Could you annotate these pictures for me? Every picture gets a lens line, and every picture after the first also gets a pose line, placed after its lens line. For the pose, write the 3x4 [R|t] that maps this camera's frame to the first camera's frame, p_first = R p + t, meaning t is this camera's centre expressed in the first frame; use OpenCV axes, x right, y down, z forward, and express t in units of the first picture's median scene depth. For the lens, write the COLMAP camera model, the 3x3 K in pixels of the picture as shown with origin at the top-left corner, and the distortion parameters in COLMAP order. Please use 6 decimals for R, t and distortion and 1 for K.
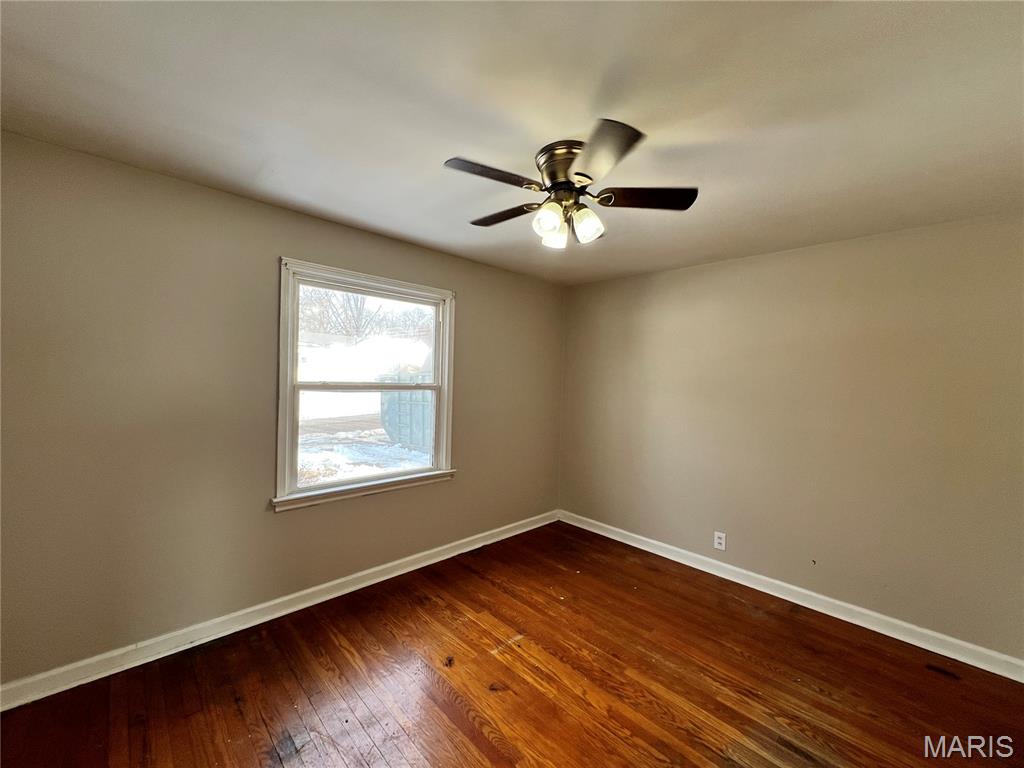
lens RADIAL K [[409.2, 0, 510.9], [0, 409.2, 381.8], [0, 0, 1]] dist [-0.001709, 0.000048]
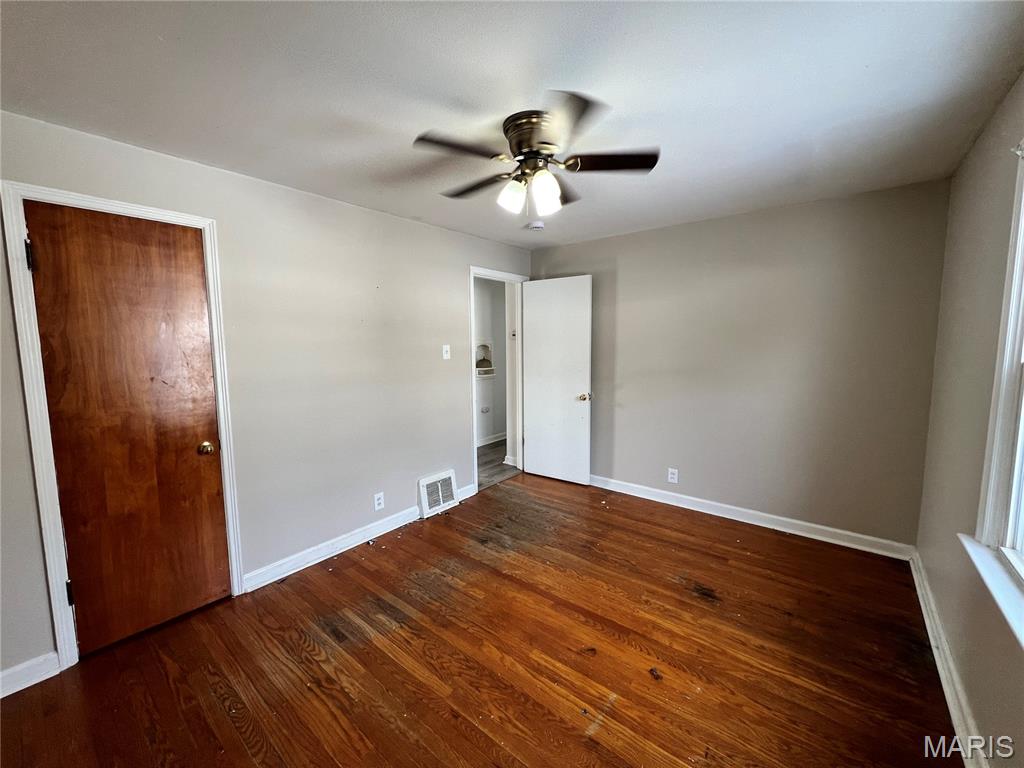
lens RADIAL K [[409.2, 0, 510.9], [0, 409.2, 381.8], [0, 0, 1]] dist [-0.001709, 0.000048]
pose [[-0.992601, -0.011806, -0.120846, 0.284047], [-0.024584, 0.994190, 0.104799, -0.010989], [0.118906, 0.106994, -0.987124, 1.892383]]
